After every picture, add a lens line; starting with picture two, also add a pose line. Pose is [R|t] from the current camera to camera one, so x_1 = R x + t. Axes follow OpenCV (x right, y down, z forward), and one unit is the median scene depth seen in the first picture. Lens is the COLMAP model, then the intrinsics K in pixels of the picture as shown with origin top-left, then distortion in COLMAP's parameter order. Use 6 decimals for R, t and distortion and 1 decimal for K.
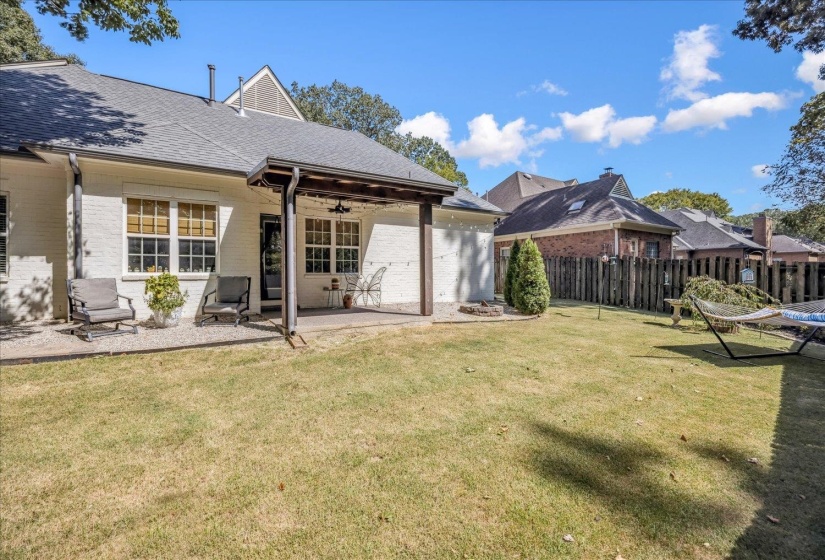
lens RADIAL K [[357.7, 0, 399.2], [0, 357.7, 279.8], [0, 0, 1]] dist [-0.002094, -0.000704]
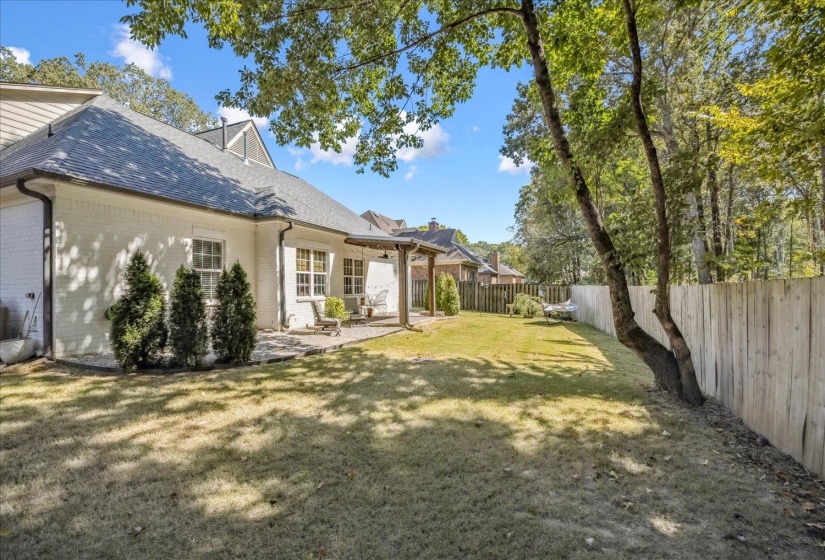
lens RADIAL K [[357.7, 0, 399.2], [0, 357.7, 279.8], [0, 0, 1]] dist [-0.002094, -0.000704]
pose [[0.844018, 0.011709, 0.536187, -0.817820], [0.010413, 0.999215, -0.038211, -0.018675], [-0.536214, 0.037834, 0.843234, -0.363381]]
